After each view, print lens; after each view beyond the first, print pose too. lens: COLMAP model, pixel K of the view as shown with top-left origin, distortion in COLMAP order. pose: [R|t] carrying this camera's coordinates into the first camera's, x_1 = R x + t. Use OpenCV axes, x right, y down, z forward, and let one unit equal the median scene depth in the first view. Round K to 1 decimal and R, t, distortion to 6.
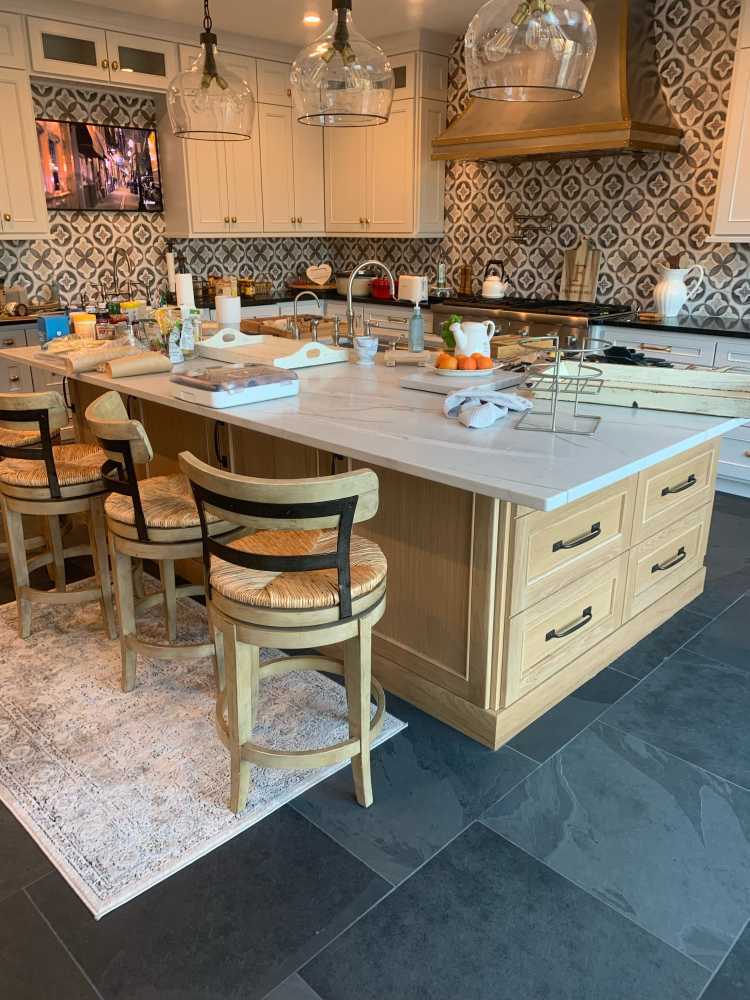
lens RADIAL K [[783.1, 0, 375.0], [0, 783.1, 500.0], [0, 0, 1]] dist [-0.031032, 0.002107]
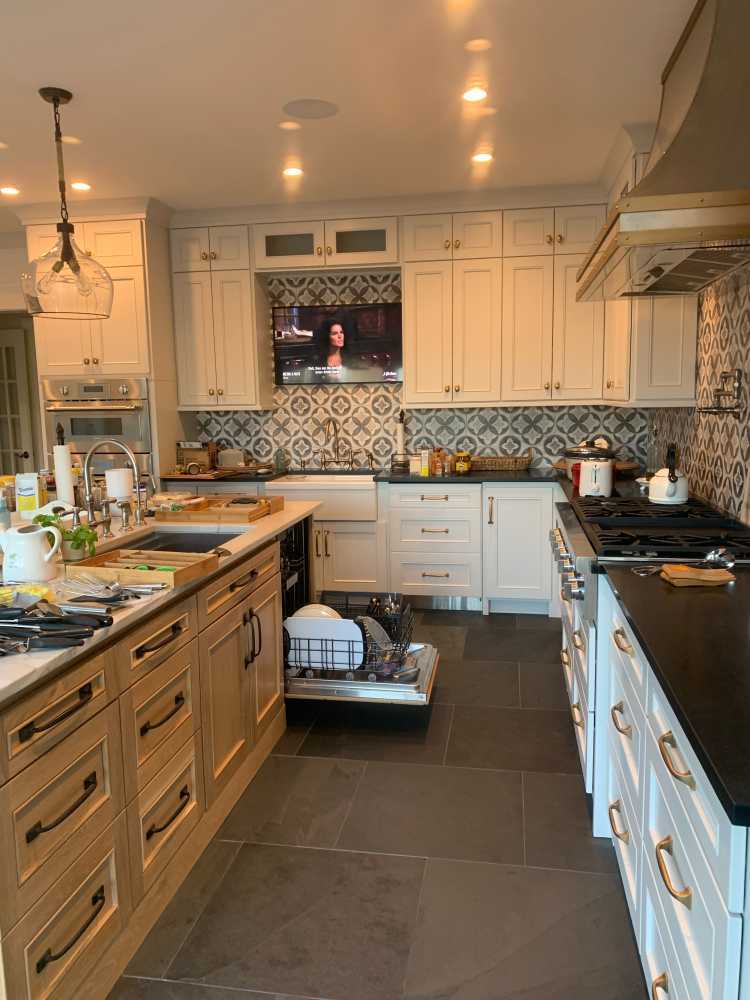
lens RADIAL K [[757.0, 0, 375.0], [0, 757.0, 500.0], [0, 0, 1]] dist [0.000484, -0.002783]
pose [[0.565525, 0.094210, -0.819332, 0.541602], [-0.252175, 0.965627, -0.063027, -0.175799], [0.785232, 0.242258, 0.569844, 0.515693]]
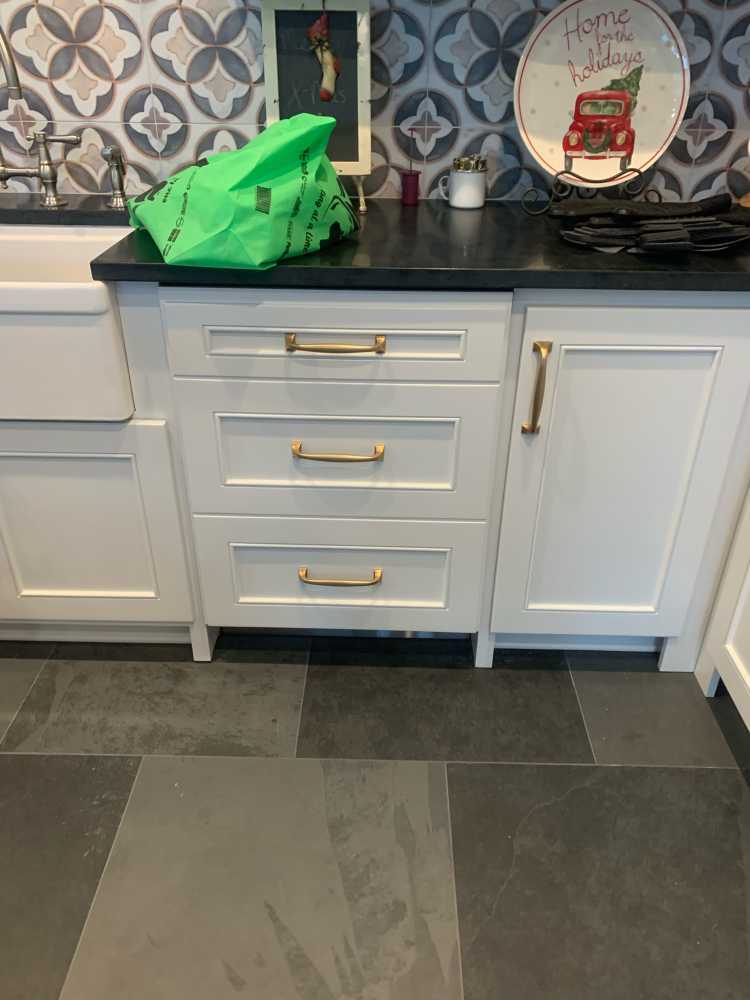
lens RADIAL K [[757.0, 0, 375.0], [0, 757.0, 500.0], [0, 0, 1]] dist [0.000484, -0.002783]
pose [[0.686231, 0.385375, -0.616906, 0.020641], [-0.246891, 0.921172, 0.300812, -0.284408], [0.684202, -0.054118, 0.727282, 0.913126]]
